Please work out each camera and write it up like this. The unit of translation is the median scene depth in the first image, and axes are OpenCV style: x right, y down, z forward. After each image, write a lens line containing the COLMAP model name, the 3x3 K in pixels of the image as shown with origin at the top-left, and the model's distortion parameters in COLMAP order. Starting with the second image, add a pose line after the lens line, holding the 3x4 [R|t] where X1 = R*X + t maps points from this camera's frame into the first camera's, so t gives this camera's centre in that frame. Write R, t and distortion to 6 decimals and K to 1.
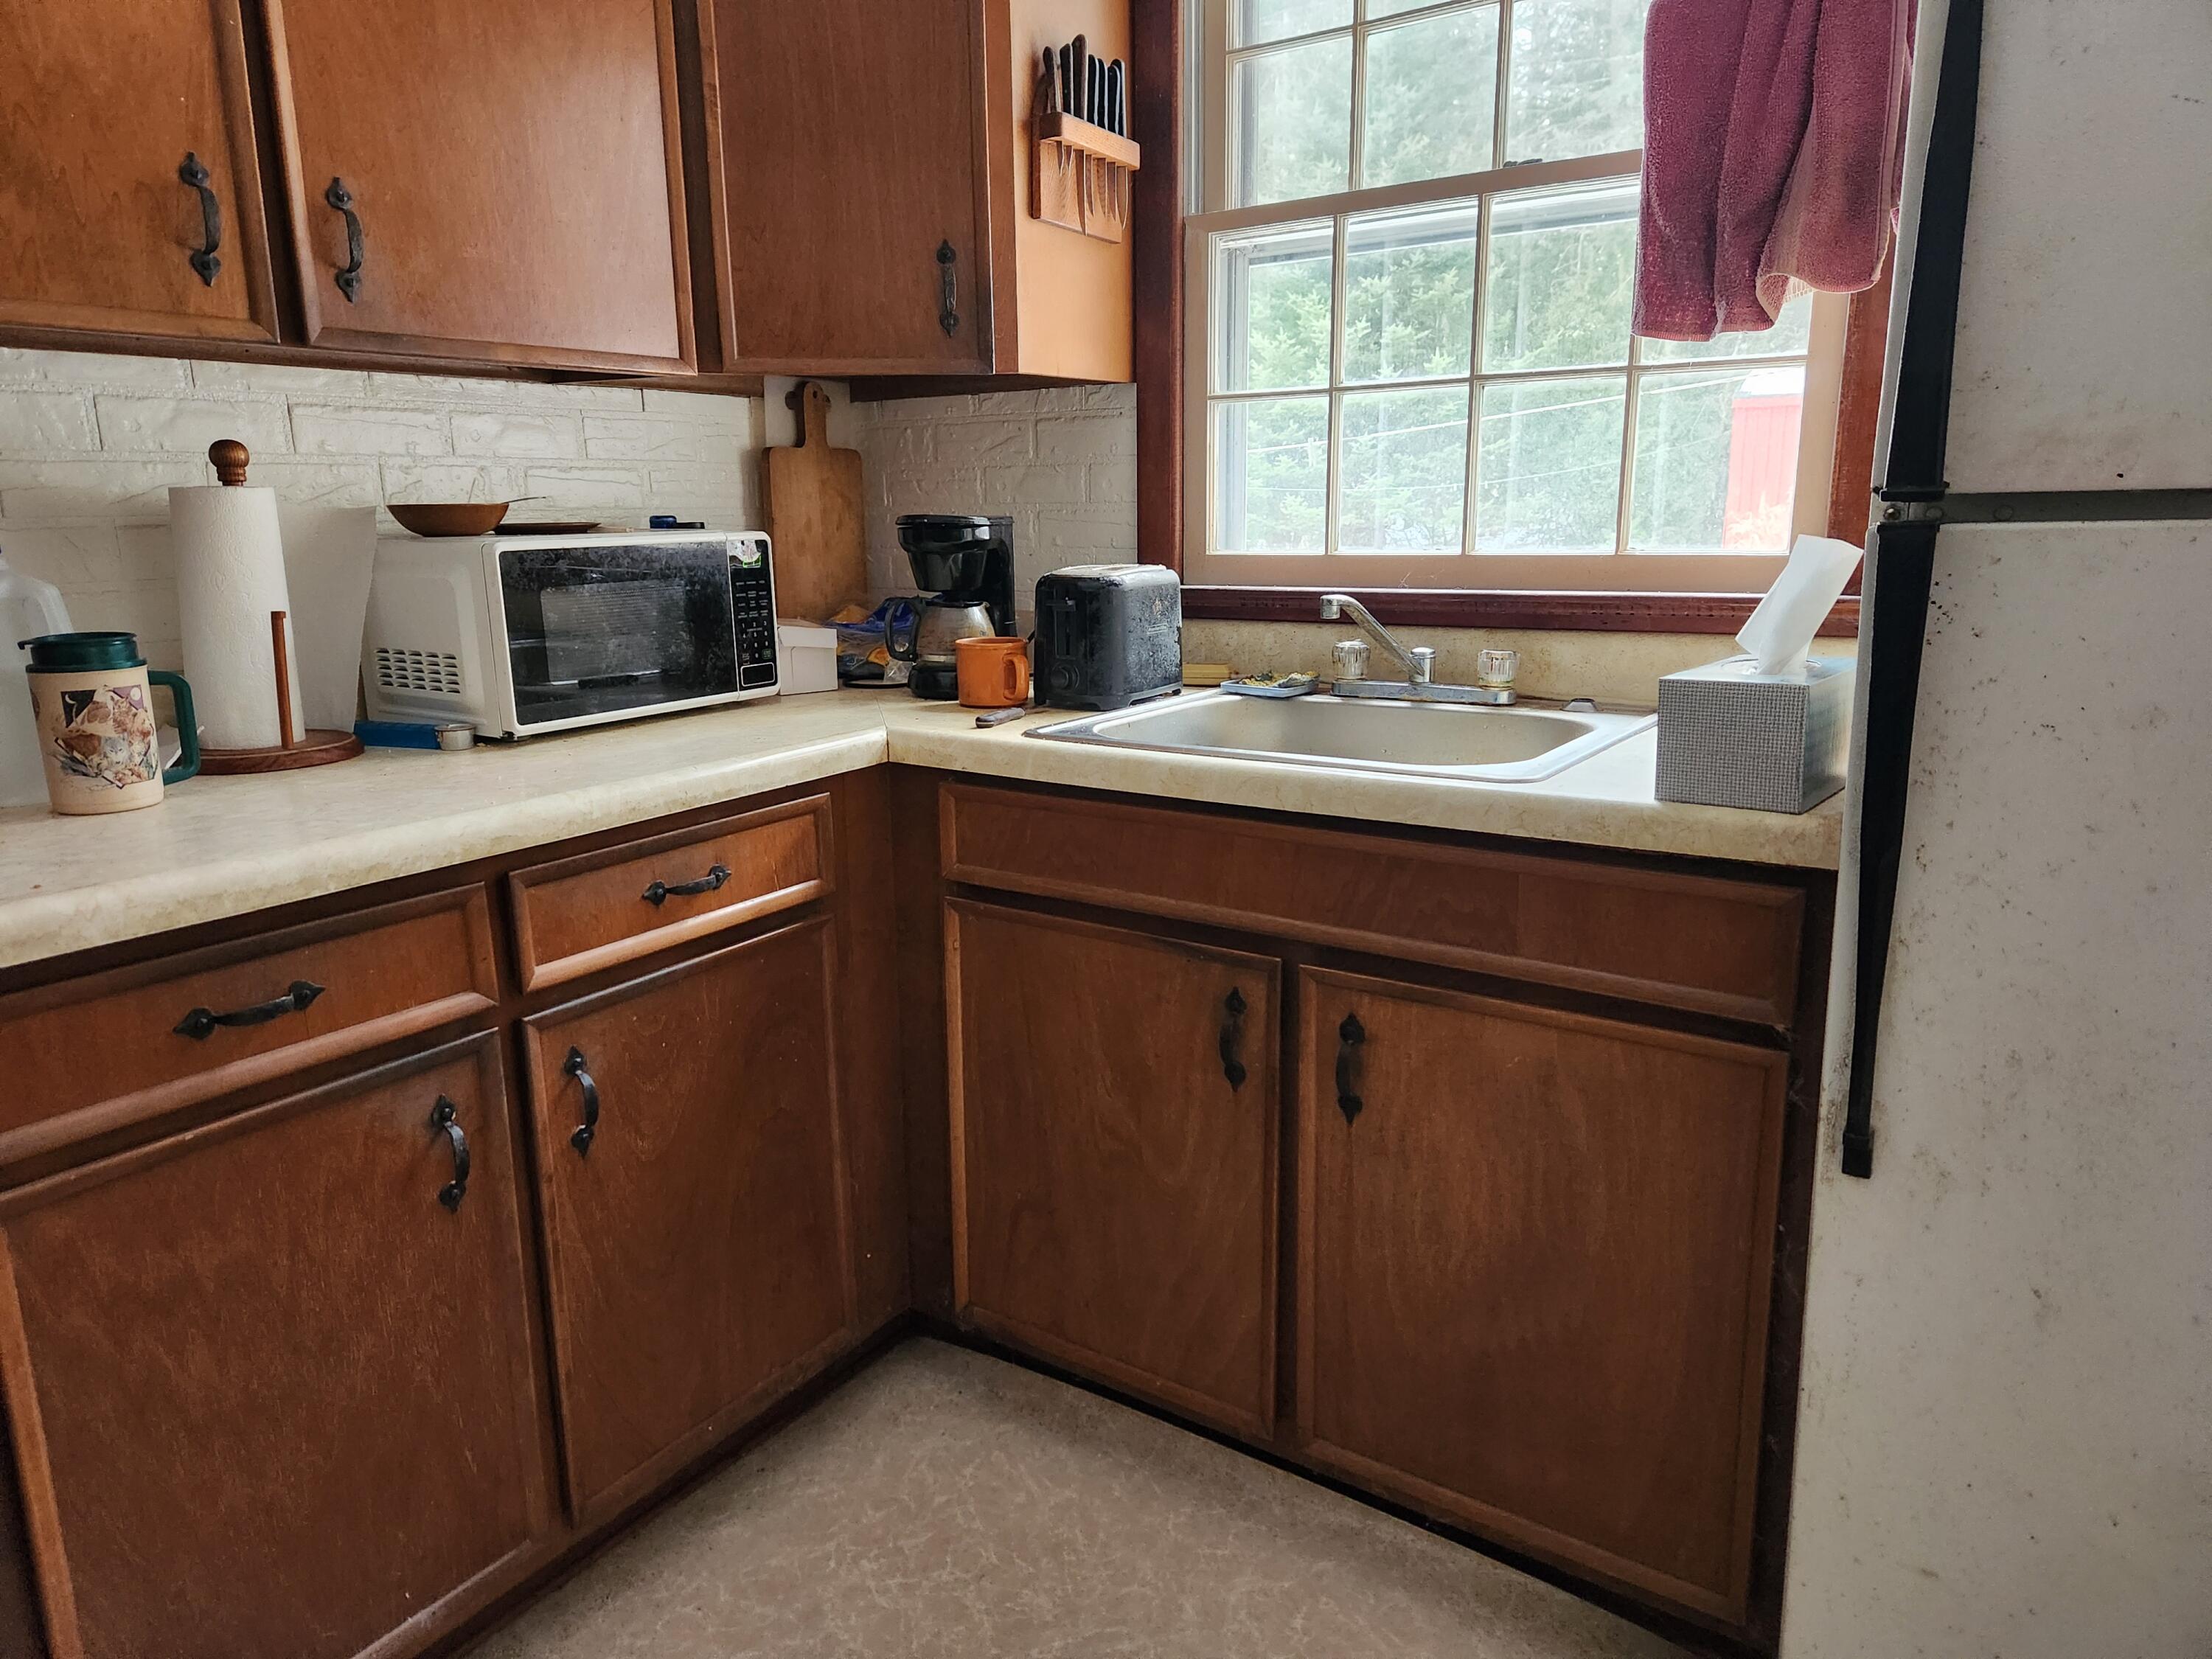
lens RADIAL K [[1497.2, 0, 1109.0], [0, 1497.2, 842.8], [0, 0, 1]] dist [0.078521, -0.055716]
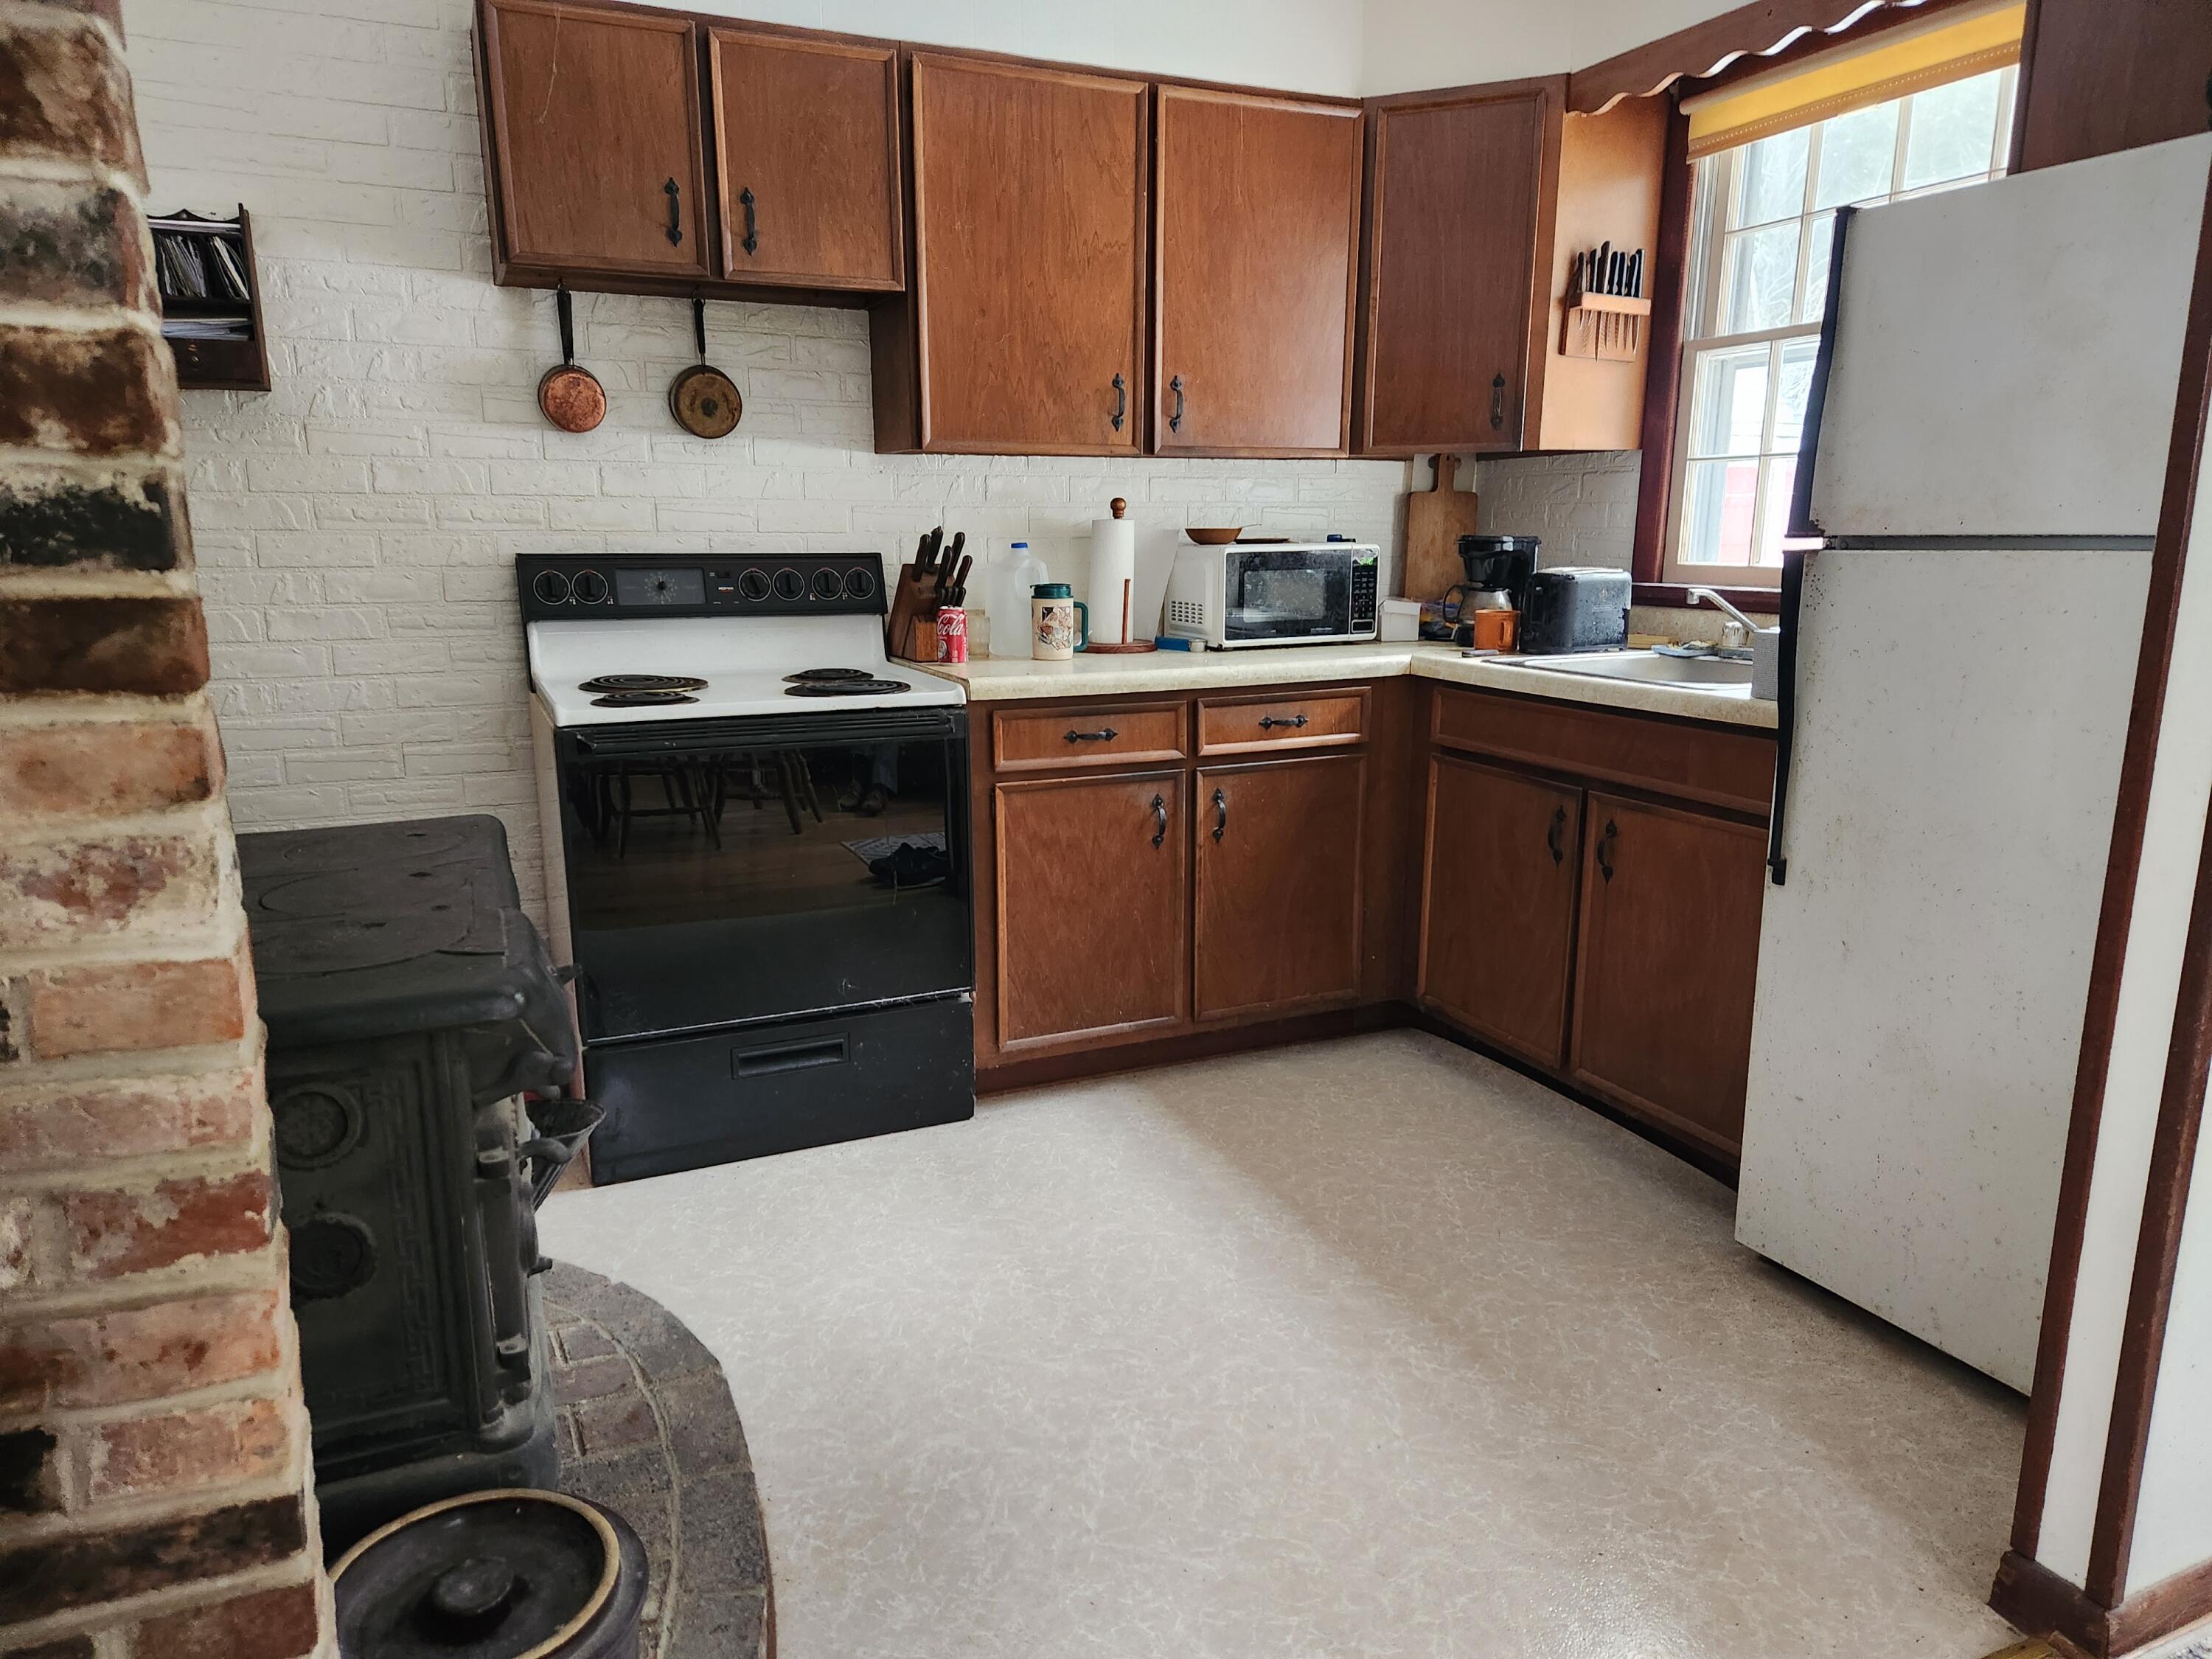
lens RADIAL K [[1497.2, 0, 1109.0], [0, 1497.2, 842.8], [0, 0, 1]] dist [0.078521, -0.055716]
pose [[0.858380, 0.121063, -0.498525, 0.455935], [-0.124926, 0.991832, 0.025756, 0.142181], [0.497571, 0.040170, 0.866492, -0.709519]]
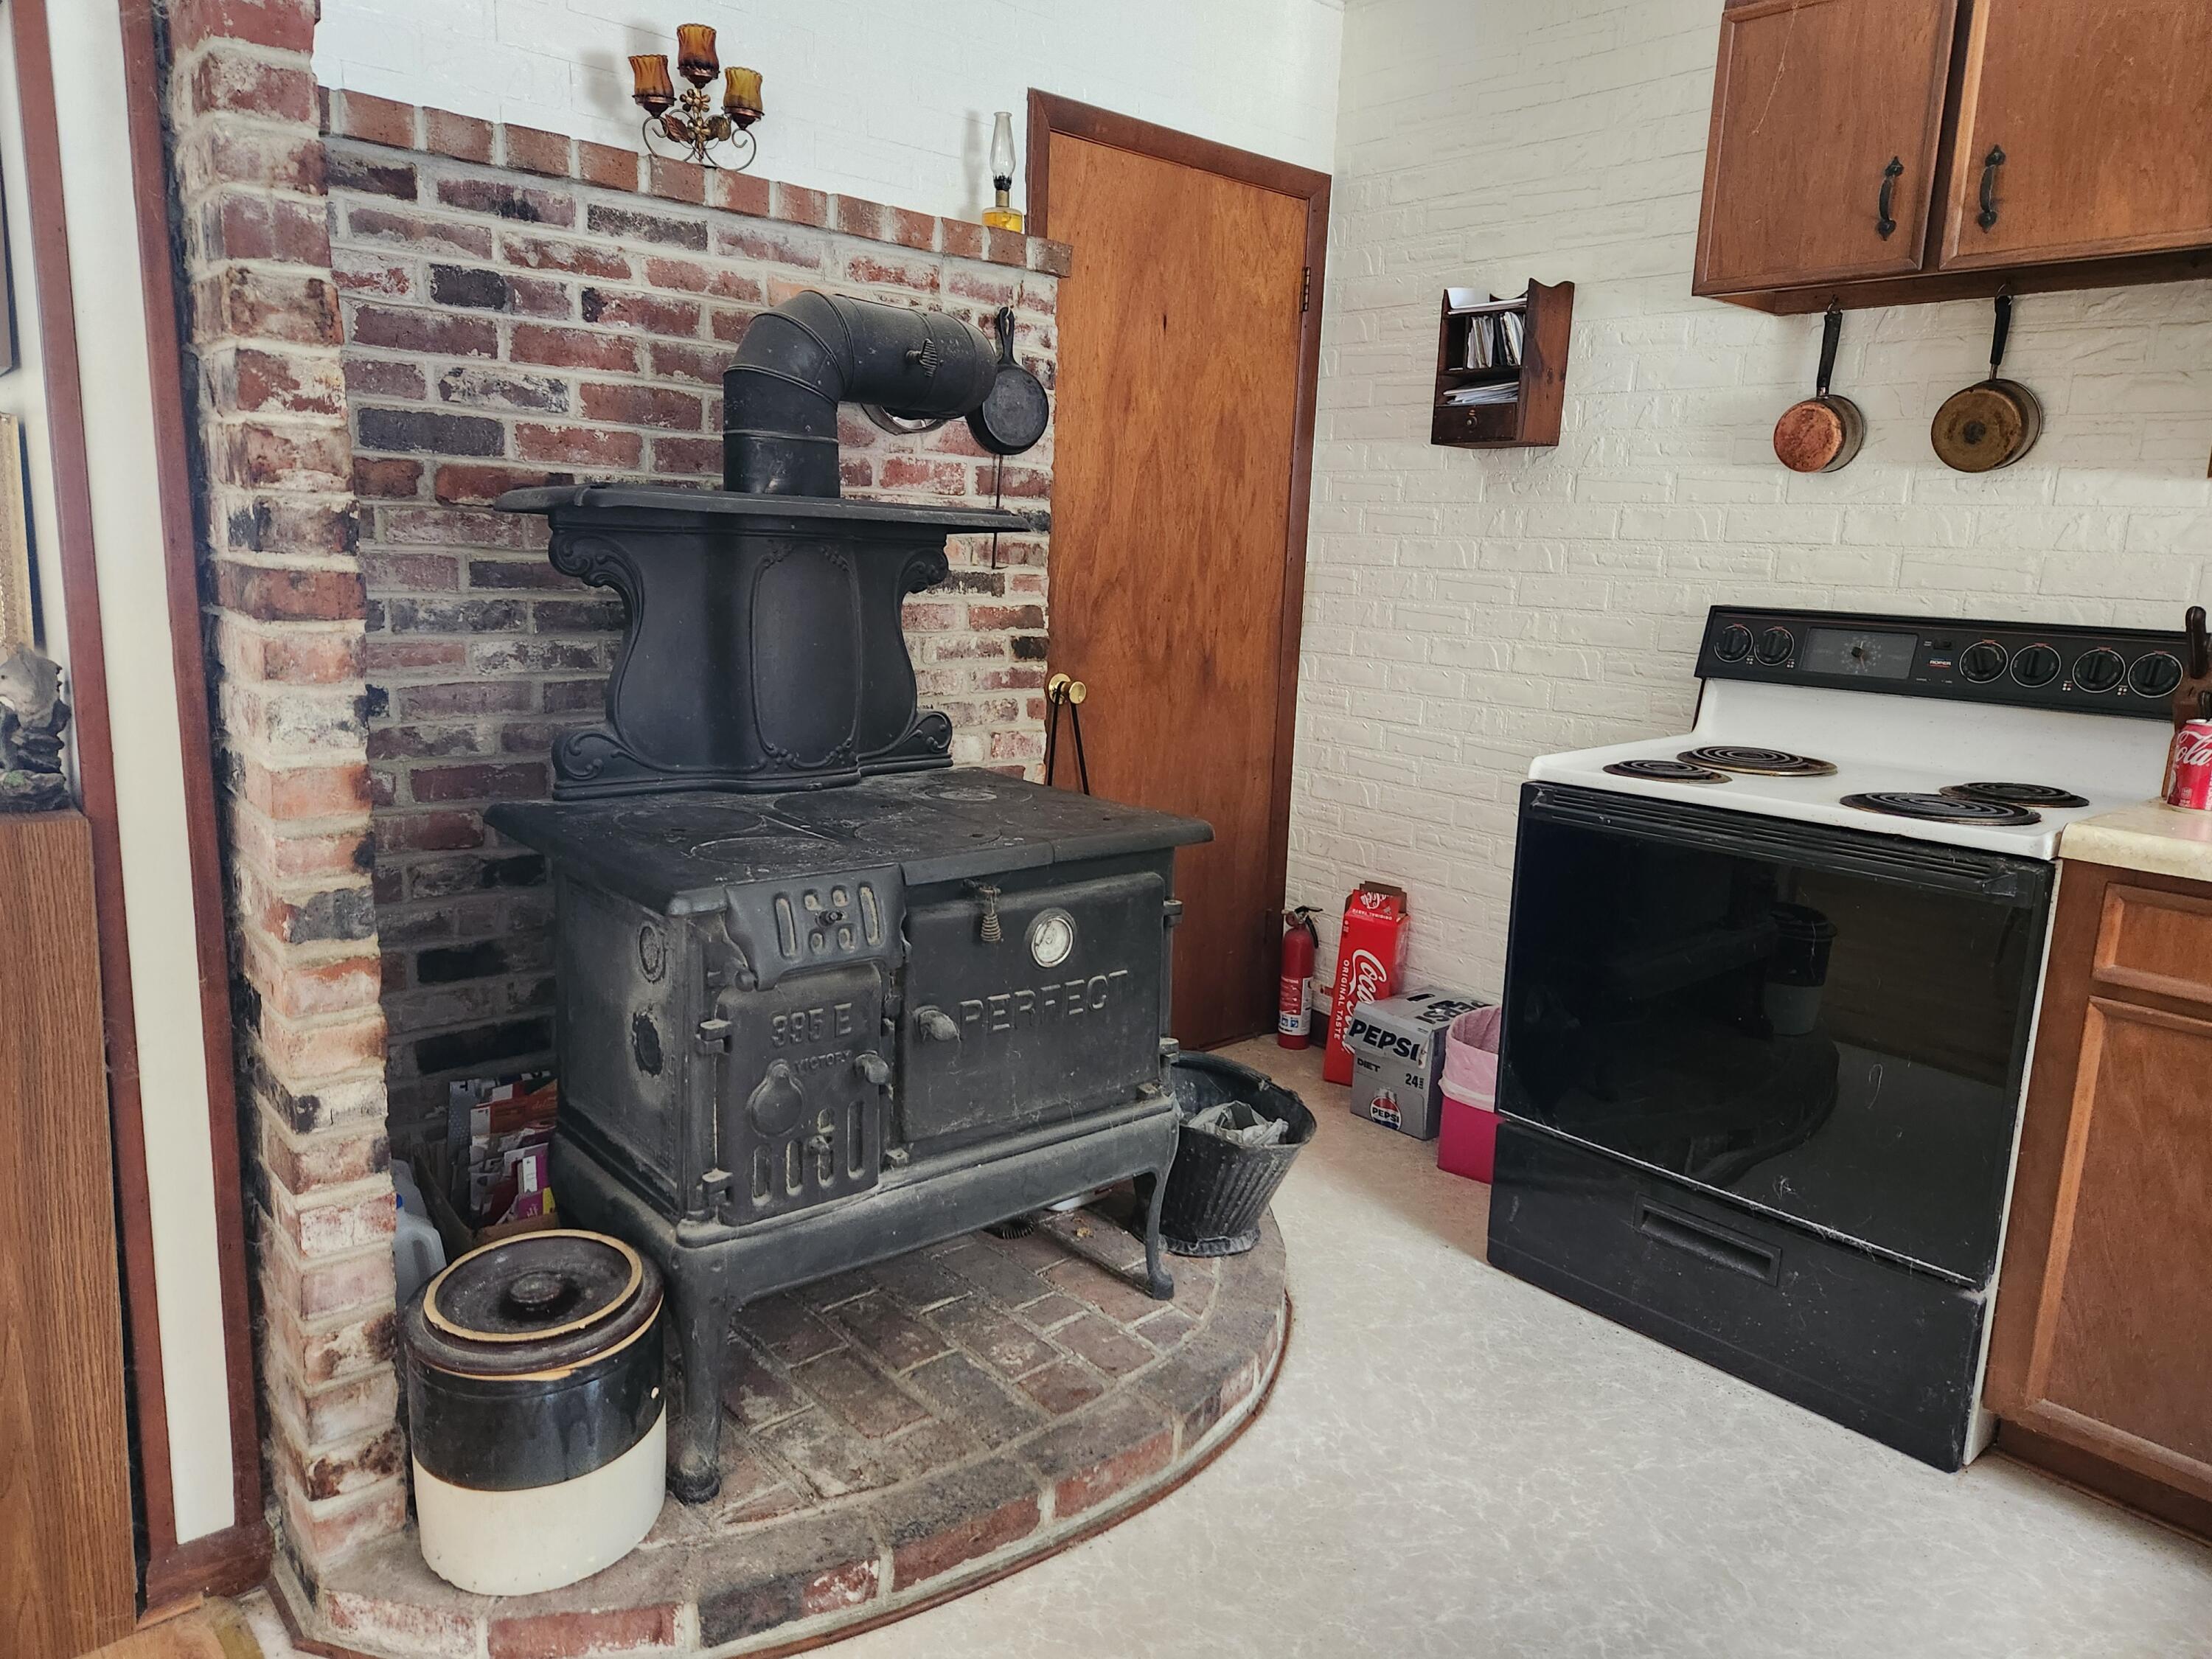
lens RADIAL K [[1502.6, 0, 1104.8], [0, 1502.6, 803.1], [0, 0, 1]] dist [0.072440, -0.058846]
pose [[-0.247264, 0.174574, -0.953092, 0.666223], [-0.248254, 0.939389, 0.236469, -0.060355], [0.936606, 0.295079, -0.188939, 0.128458]]
